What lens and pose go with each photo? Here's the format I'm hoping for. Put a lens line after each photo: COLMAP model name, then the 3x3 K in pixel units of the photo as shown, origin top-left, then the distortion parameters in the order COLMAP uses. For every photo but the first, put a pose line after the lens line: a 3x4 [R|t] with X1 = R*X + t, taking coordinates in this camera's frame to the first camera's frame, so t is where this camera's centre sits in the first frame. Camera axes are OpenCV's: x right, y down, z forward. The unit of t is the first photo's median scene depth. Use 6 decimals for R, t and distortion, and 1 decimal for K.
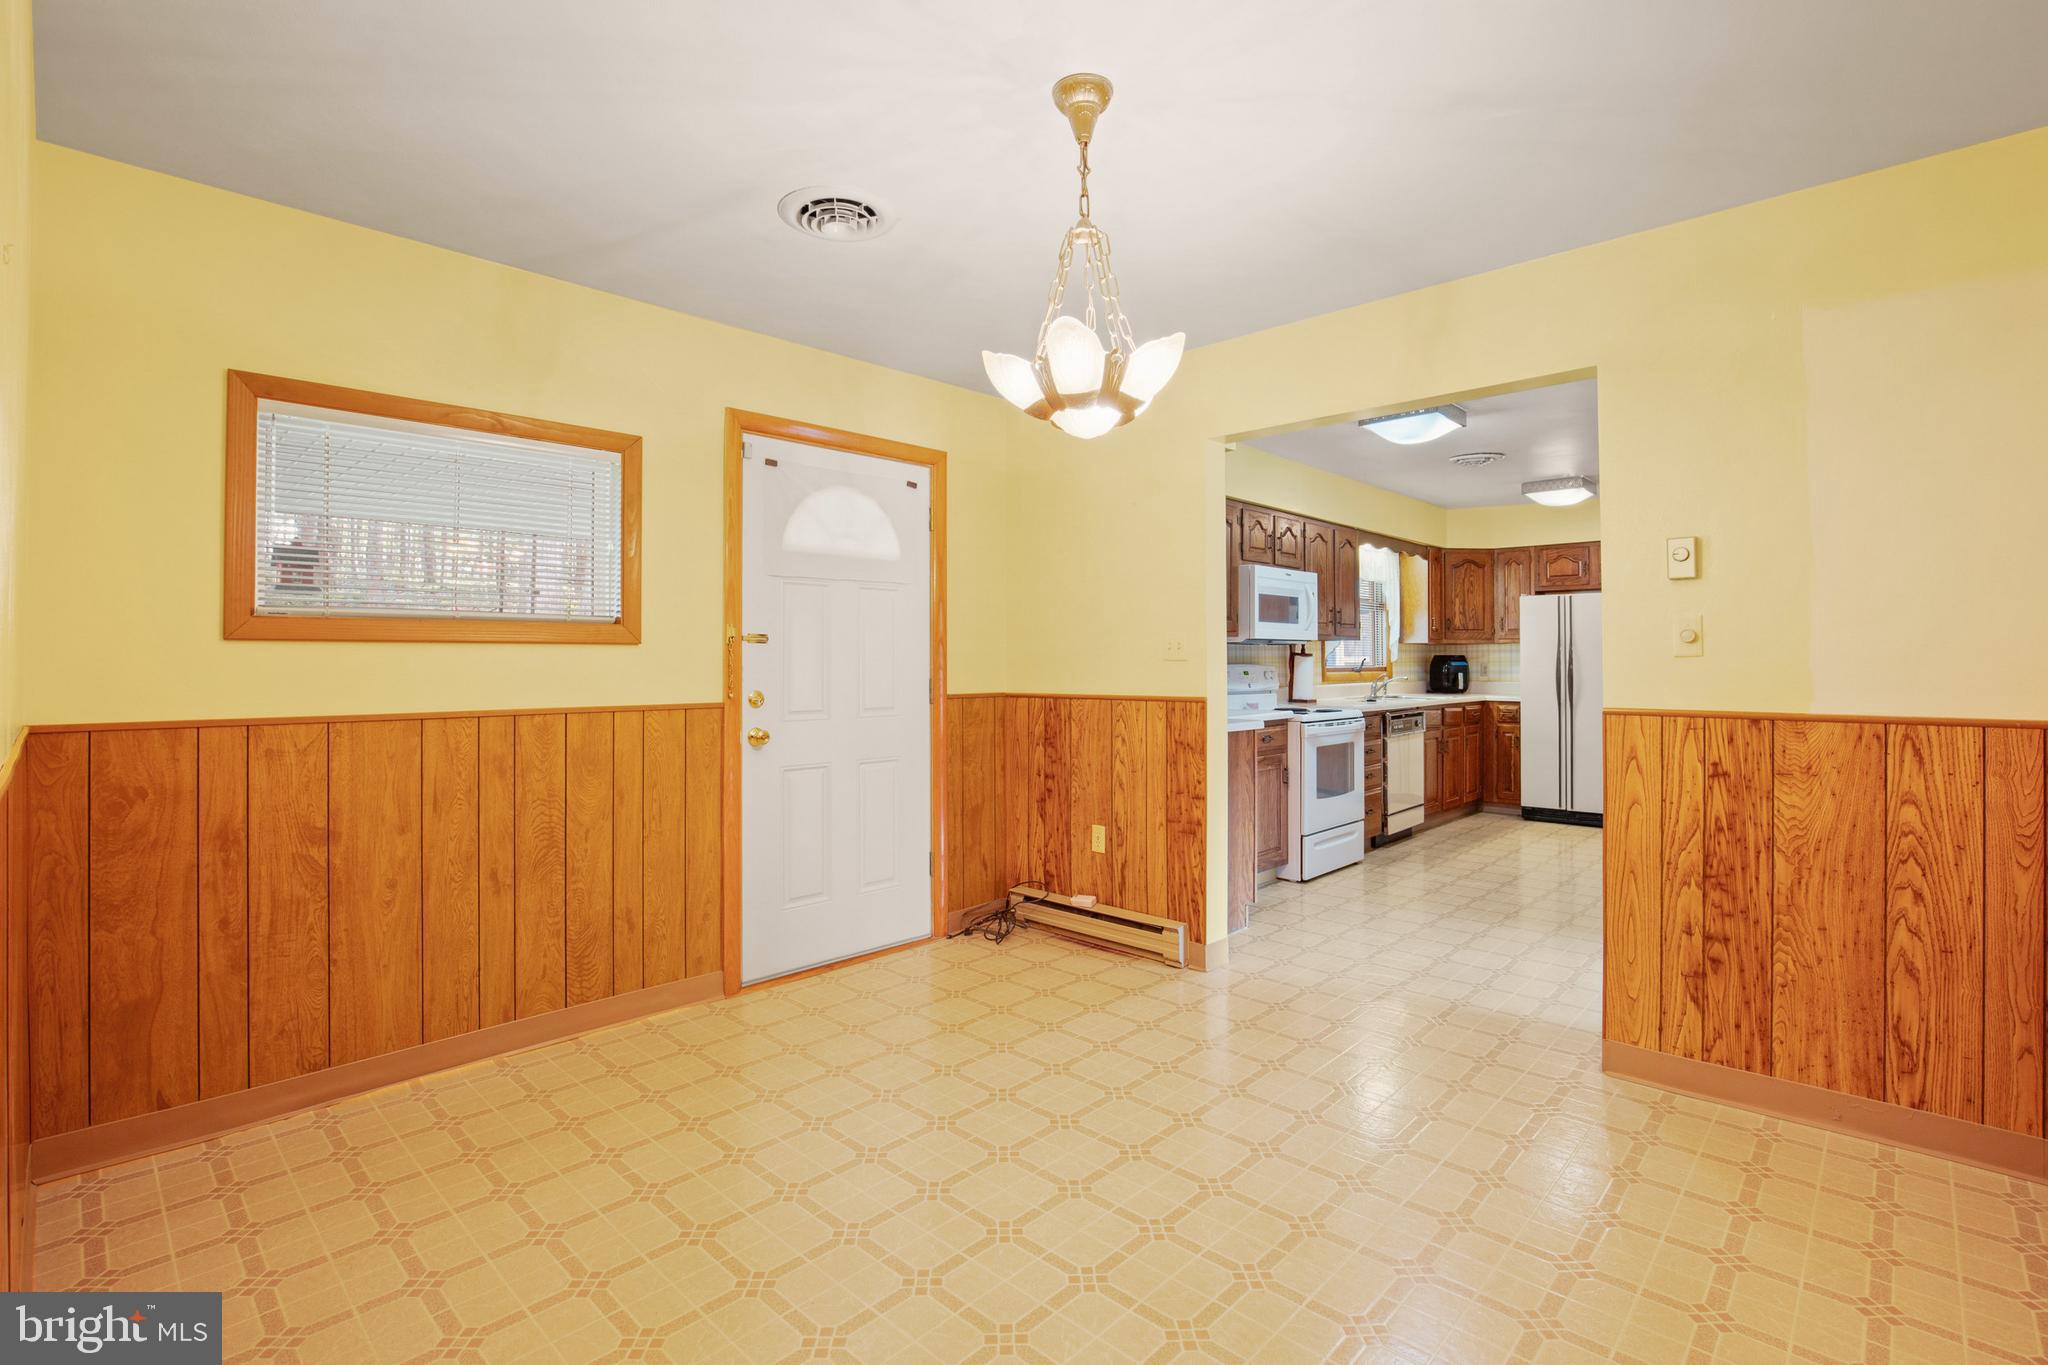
lens RADIAL K [[944.5, 0, 1023.1], [0, 944.5, 673.7], [0, 0, 1]] dist [-0.025369, -0.000246]
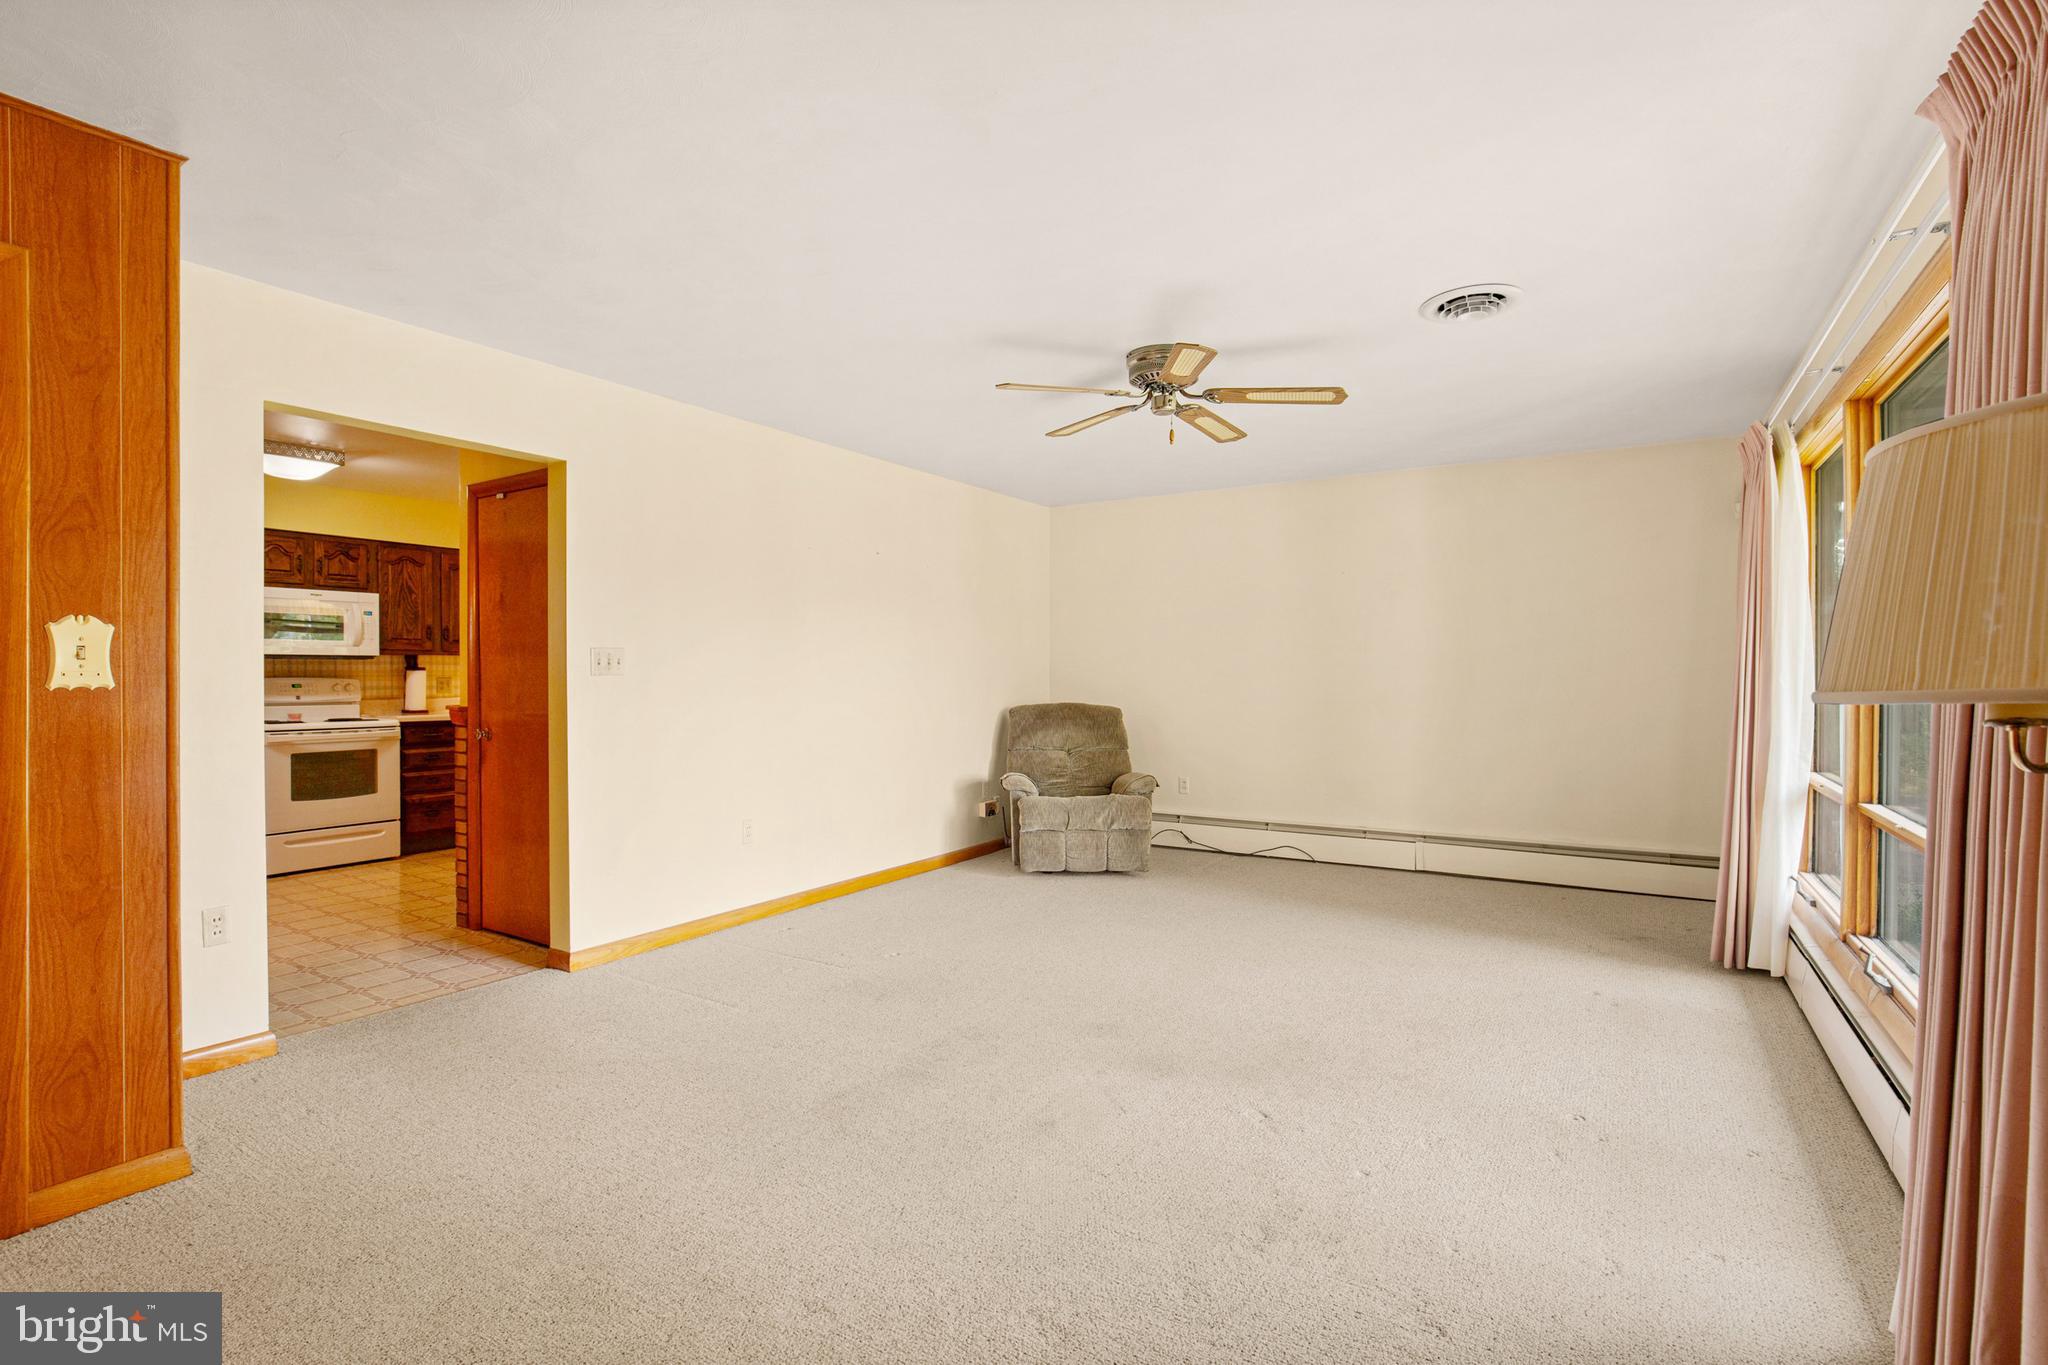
lens RADIAL K [[944.5, 0, 1024.4], [0, 944.5, 684.2], [0, 0, 1]] dist [-0.025369, -0.000246]
pose [[0.978079, -0.000683, 0.208235, 0.841432], [0.000718, 1.000000, -0.000094, -0.001690], [-0.208235, 0.000242, 0.978079, -0.213745]]
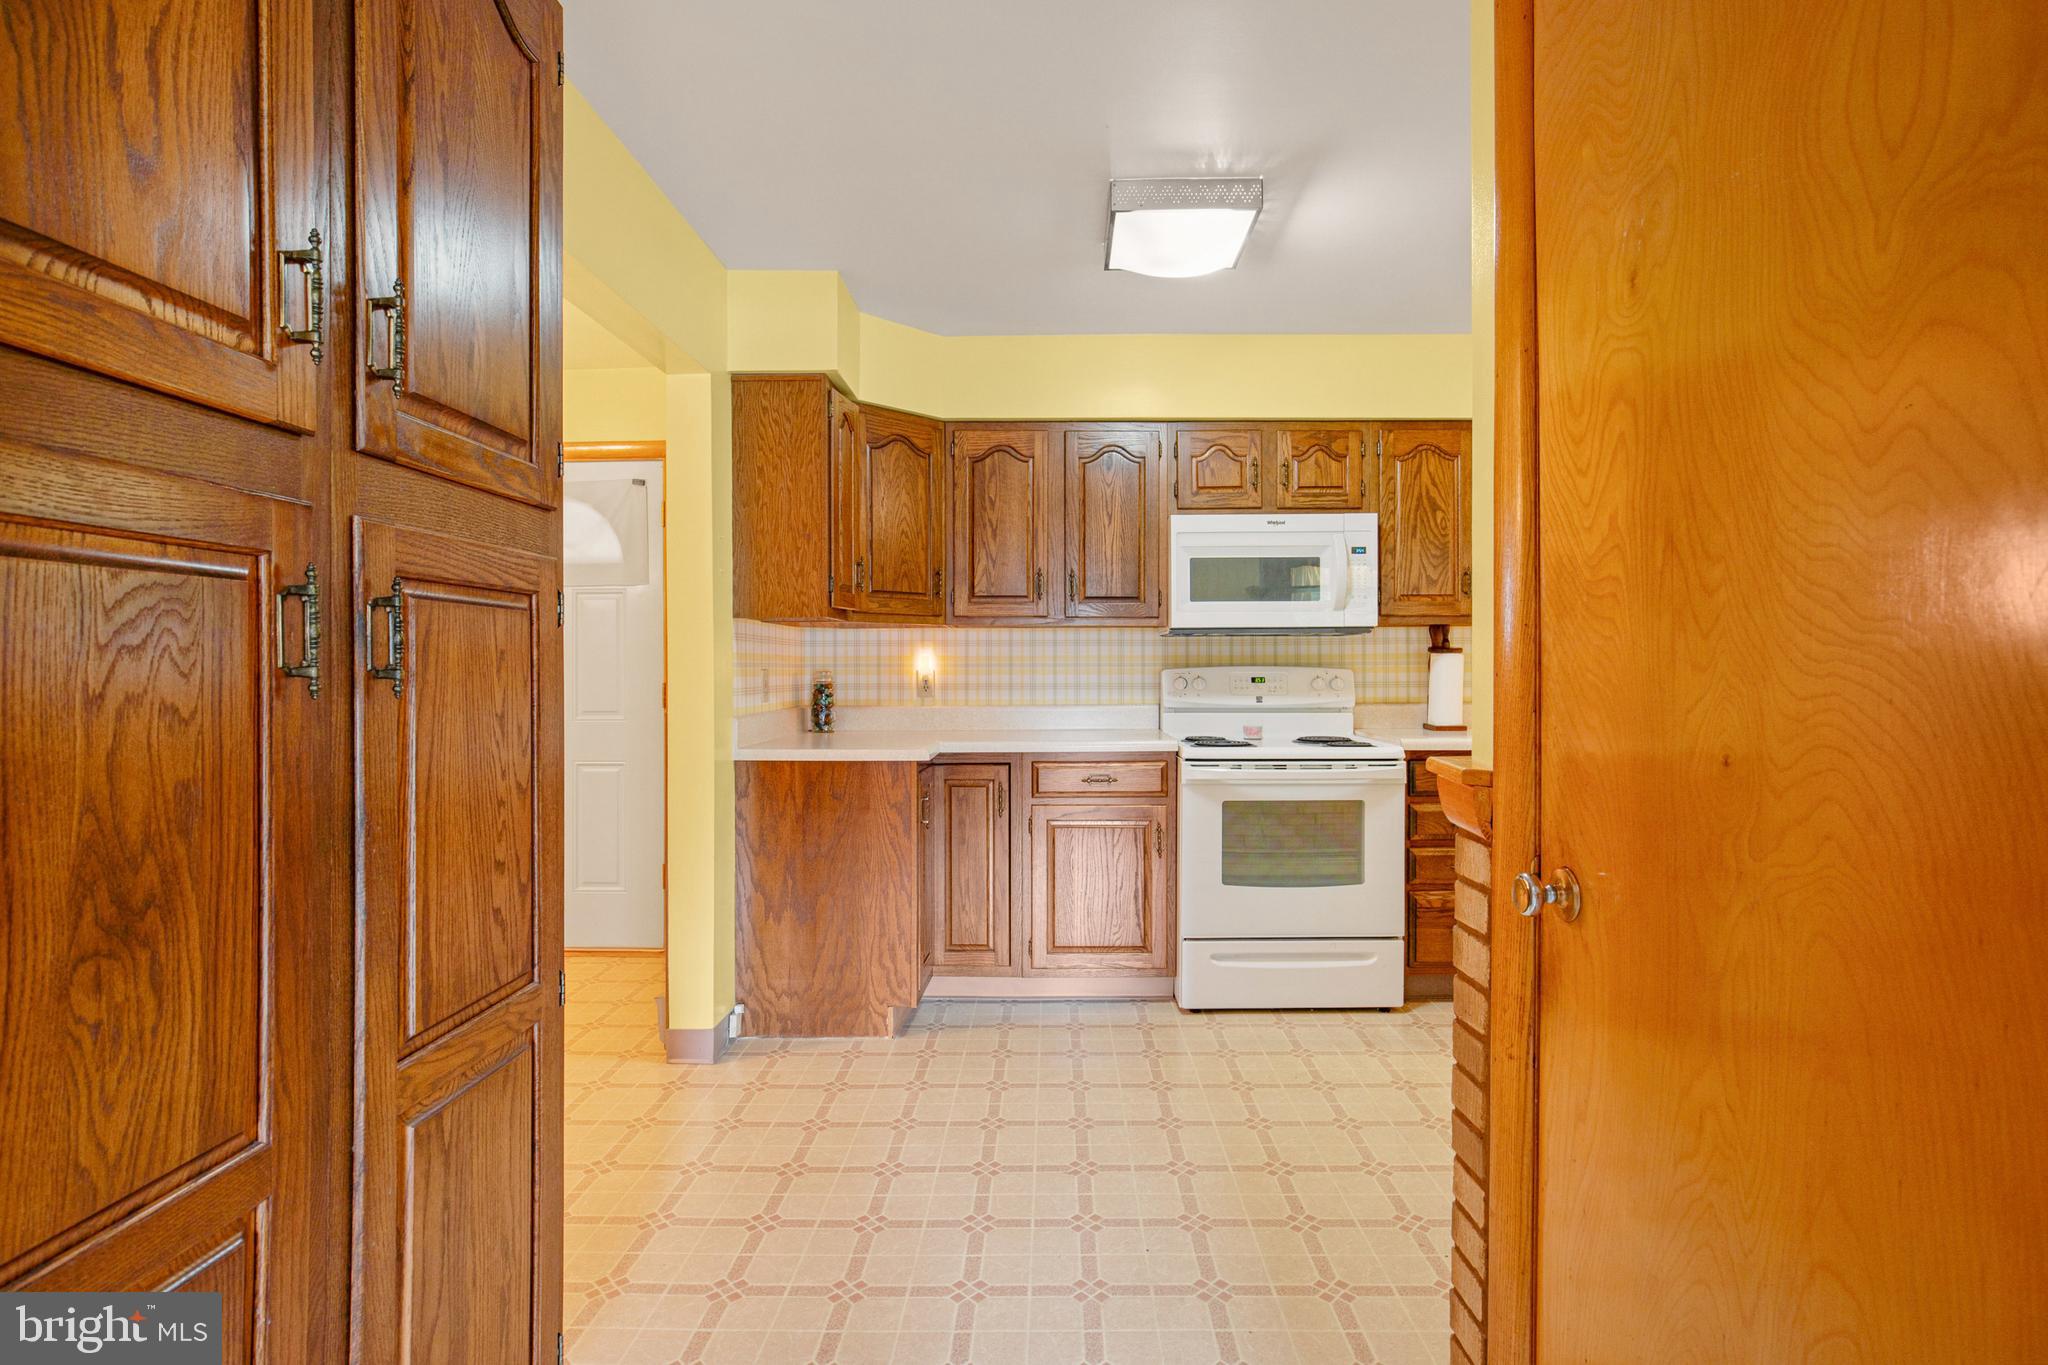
lens RADIAL K [[987.2, 0, 1027.5], [0, 987.2, 677.8], [0, 0, 1]] dist [-0.004018, 0.000022]
pose [[0.681158, 0.009407, -0.732076, 0.638488], [-0.005750, 0.999955, 0.007499, -0.006302], [0.732114, -0.000899, 0.681182, 0.425230]]
